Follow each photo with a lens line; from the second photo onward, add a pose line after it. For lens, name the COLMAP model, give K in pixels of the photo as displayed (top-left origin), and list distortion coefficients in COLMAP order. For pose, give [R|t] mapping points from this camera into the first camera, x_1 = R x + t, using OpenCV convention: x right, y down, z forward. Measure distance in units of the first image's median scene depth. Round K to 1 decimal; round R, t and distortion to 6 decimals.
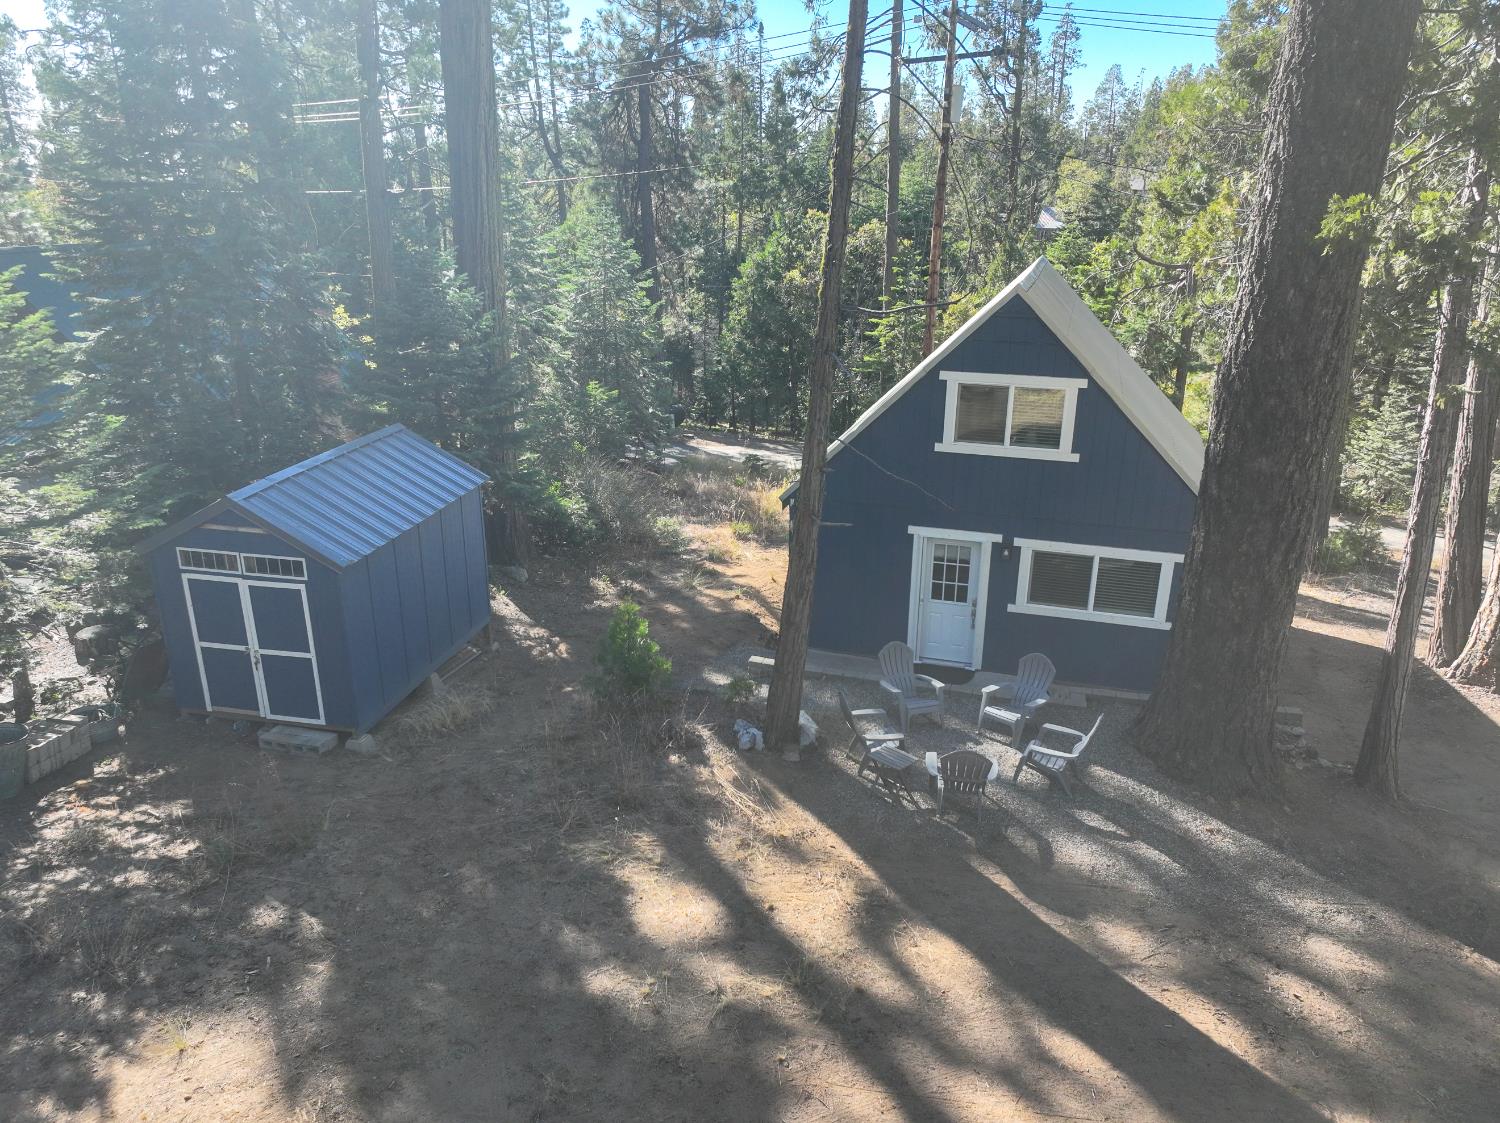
lens RADIAL K [[1068.1, 0, 748.3], [0, 1068.1, 595.2], [0, 0, 1]] dist [0.003332, 0.002693]
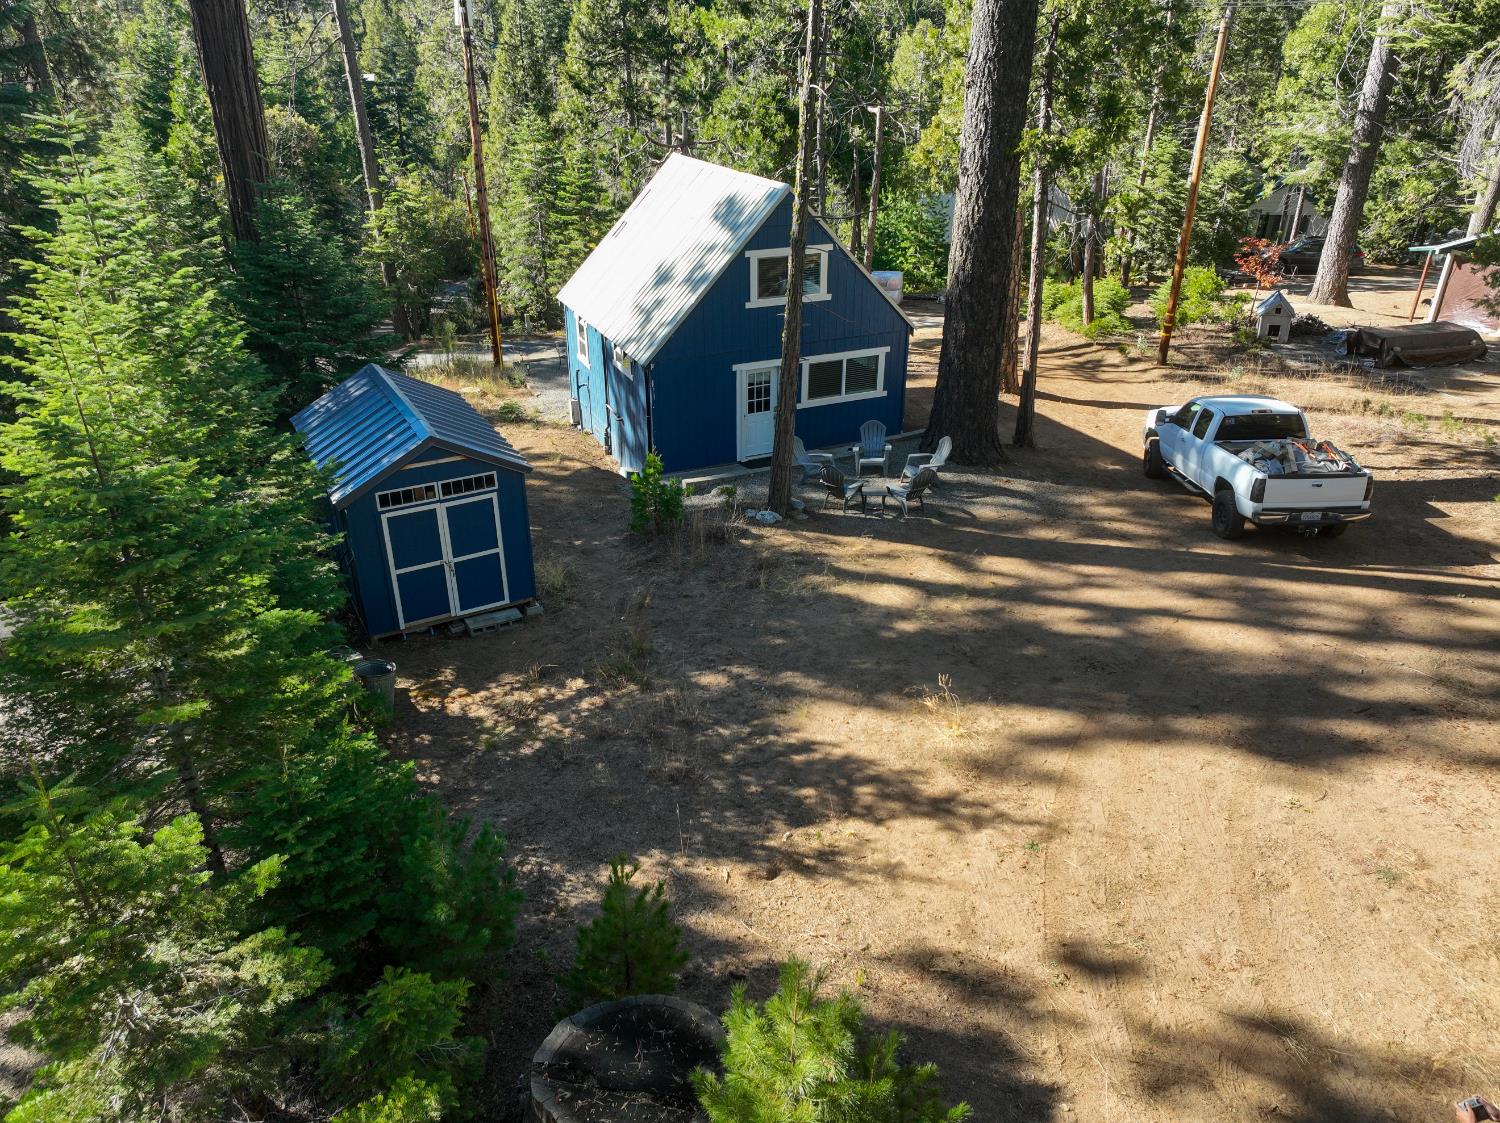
lens RADIAL K [[1060.0, 0, 750.0], [0, 1060.0, 561.5], [0, 0, 1]] dist [0.002481, 0.013498]
pose [[0.760944, -0.304076, 0.573151, -0.899433], [0.245275, 0.952640, 0.179769, -0.080631], [-0.600670, 0.003785, 0.799488, -0.164179]]
